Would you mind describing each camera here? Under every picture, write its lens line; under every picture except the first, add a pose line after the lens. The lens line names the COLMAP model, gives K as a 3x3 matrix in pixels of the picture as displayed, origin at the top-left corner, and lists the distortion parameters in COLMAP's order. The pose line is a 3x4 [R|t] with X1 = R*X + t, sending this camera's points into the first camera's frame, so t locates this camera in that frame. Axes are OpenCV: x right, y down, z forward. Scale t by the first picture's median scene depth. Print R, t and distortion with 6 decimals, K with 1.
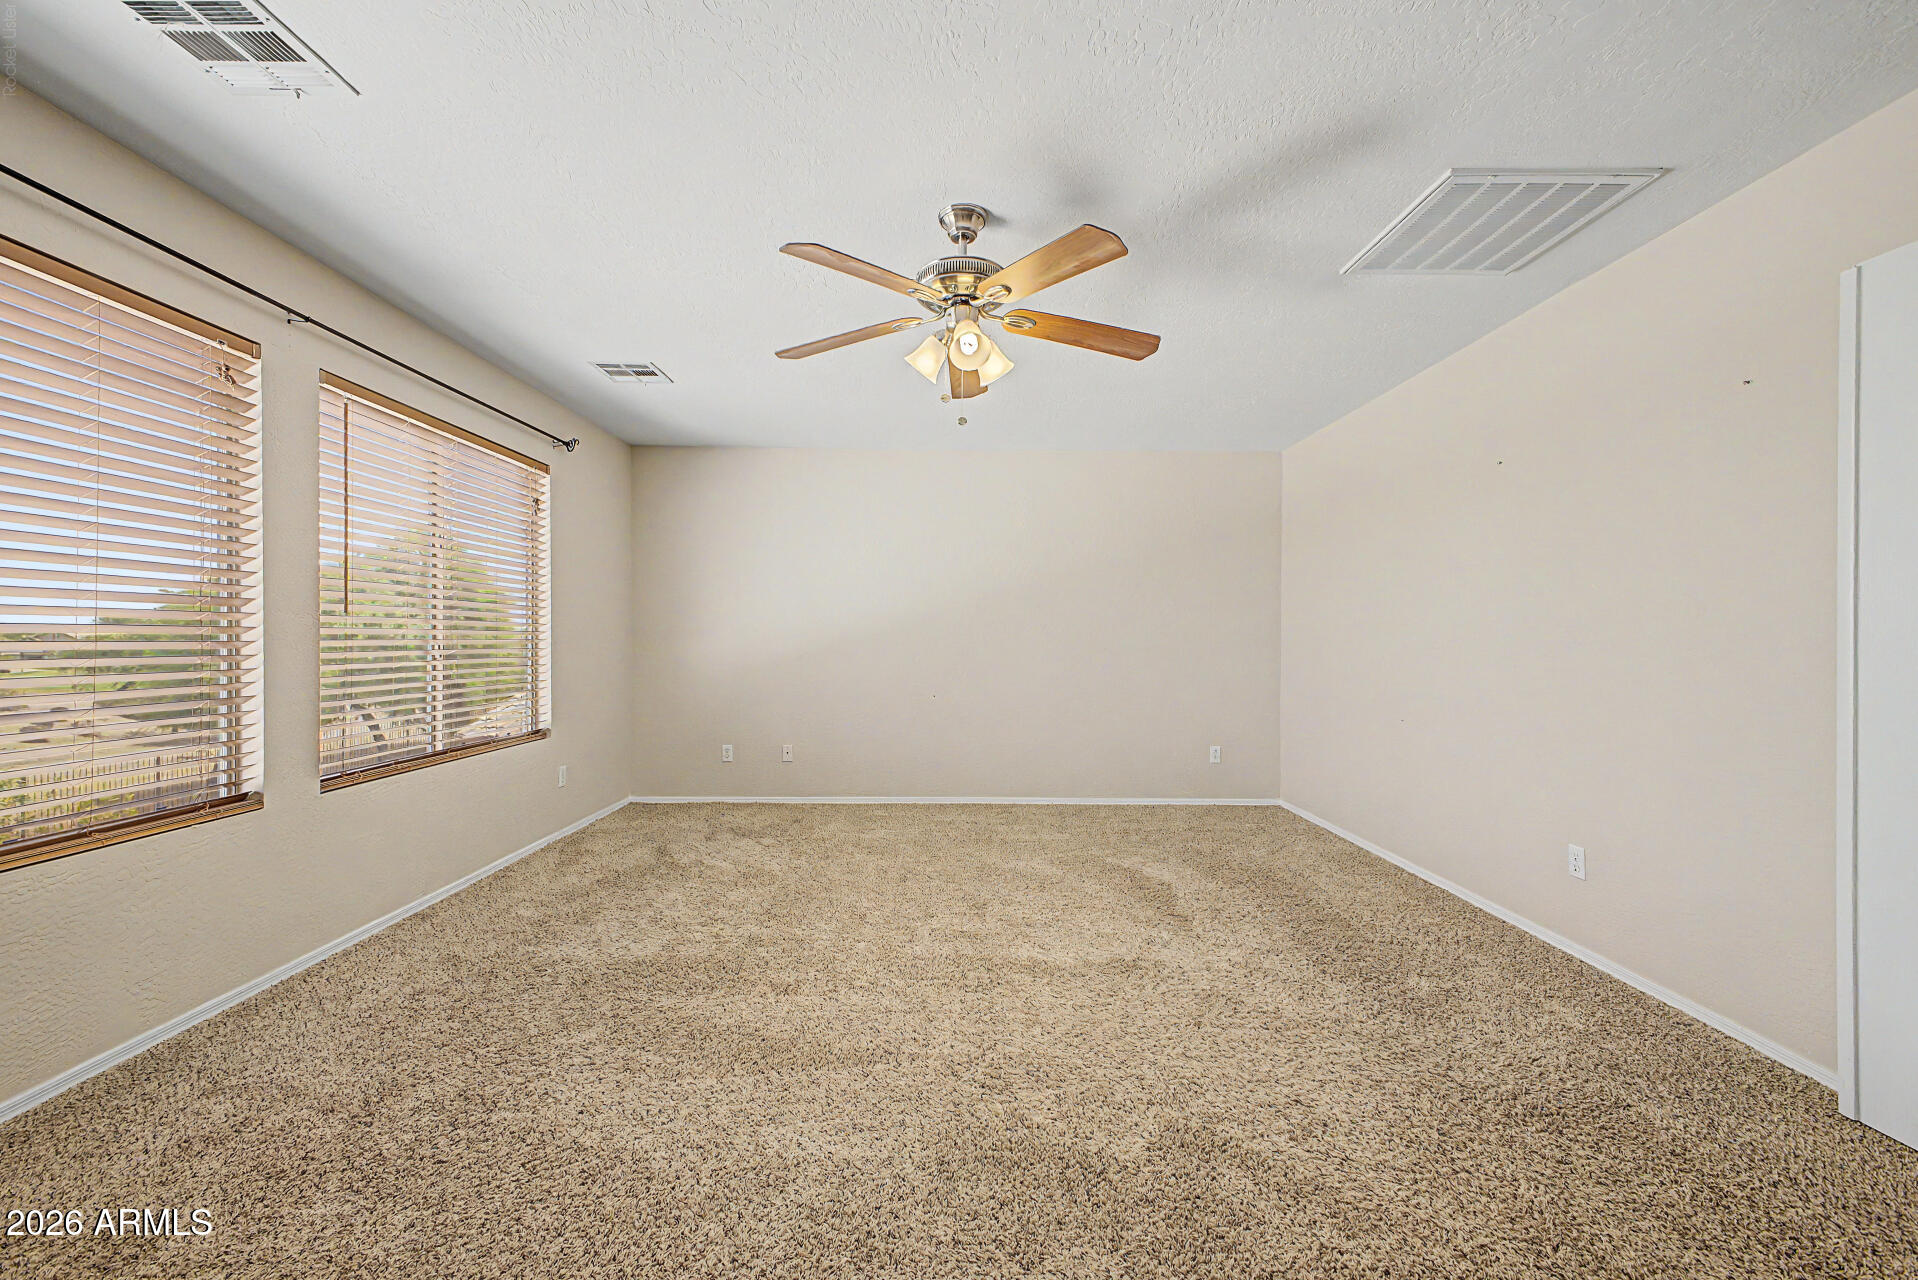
lens RADIAL K [[760.3, 0, 958.5], [0, 760.3, 633.8], [0, 0, 1]] dist [0.027744, -0.009460]
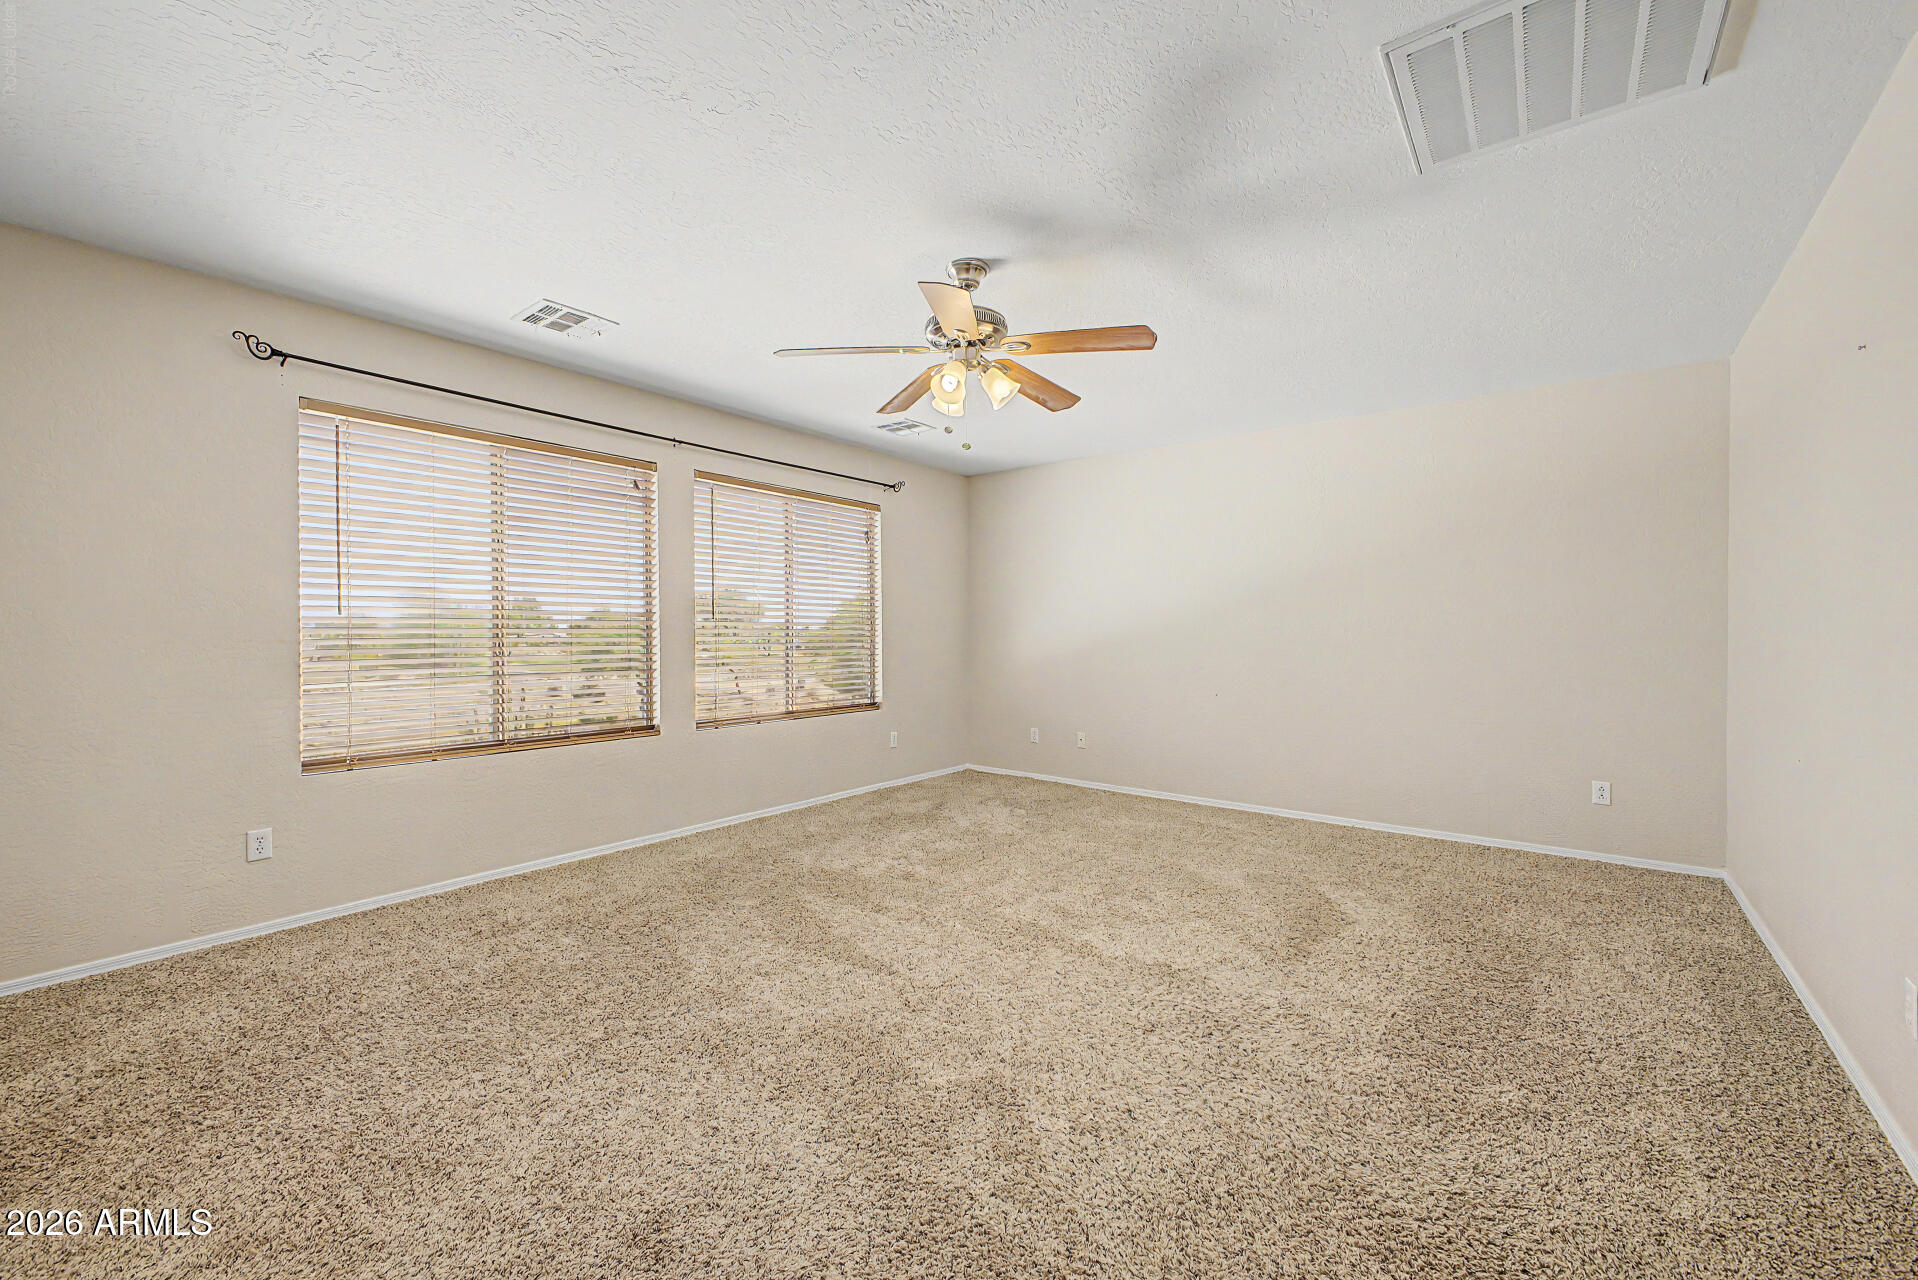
lens RADIAL K [[760.3, 0, 958.5], [0, 760.3, 633.8], [0, 0, 1]] dist [0.027744, -0.009460]
pose [[0.785953, -0.002144, -0.618283, 0.593388], [0.005235, 0.999981, 0.003186, 0.000101], [0.618265, -0.005741, 0.785949, 0.072222]]
